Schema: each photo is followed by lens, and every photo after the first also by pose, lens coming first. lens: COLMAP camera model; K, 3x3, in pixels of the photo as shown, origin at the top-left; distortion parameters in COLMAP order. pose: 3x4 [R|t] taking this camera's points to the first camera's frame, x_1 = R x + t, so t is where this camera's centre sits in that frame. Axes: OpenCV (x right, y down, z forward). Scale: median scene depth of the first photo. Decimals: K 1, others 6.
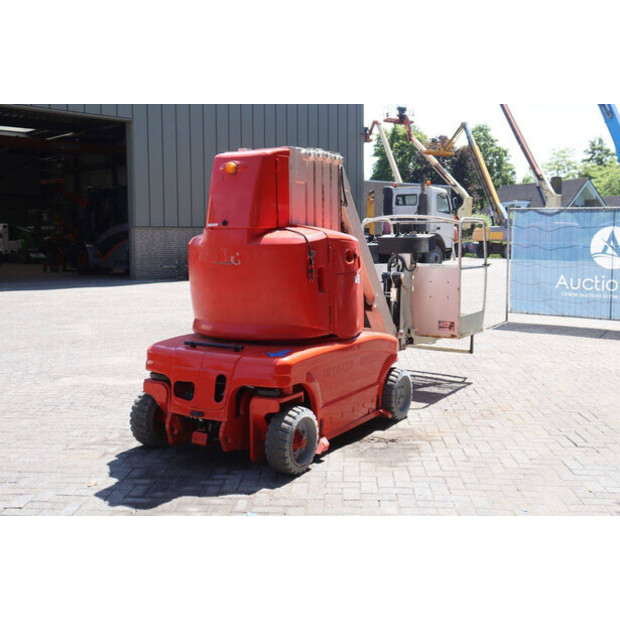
lens RADIAL K [[790.4, 0, 345.0], [0, 790.4, 309.5], [0, 0, 1]] dist [0.022999, 0.069995]
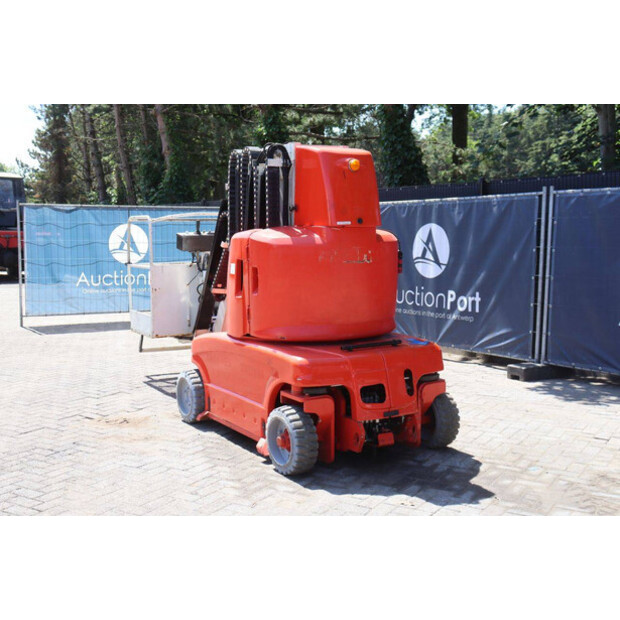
lens RADIAL K [[790.4, 0, 345.0], [0, 790.4, 309.5], [0, 0, 1]] dist [0.022999, 0.069995]
pose [[0.466413, -0.095587, 0.879387, -0.460332], [0.091934, 0.993999, 0.059285, -0.026614], [-0.879777, 0.053194, 0.472402, 0.247285]]
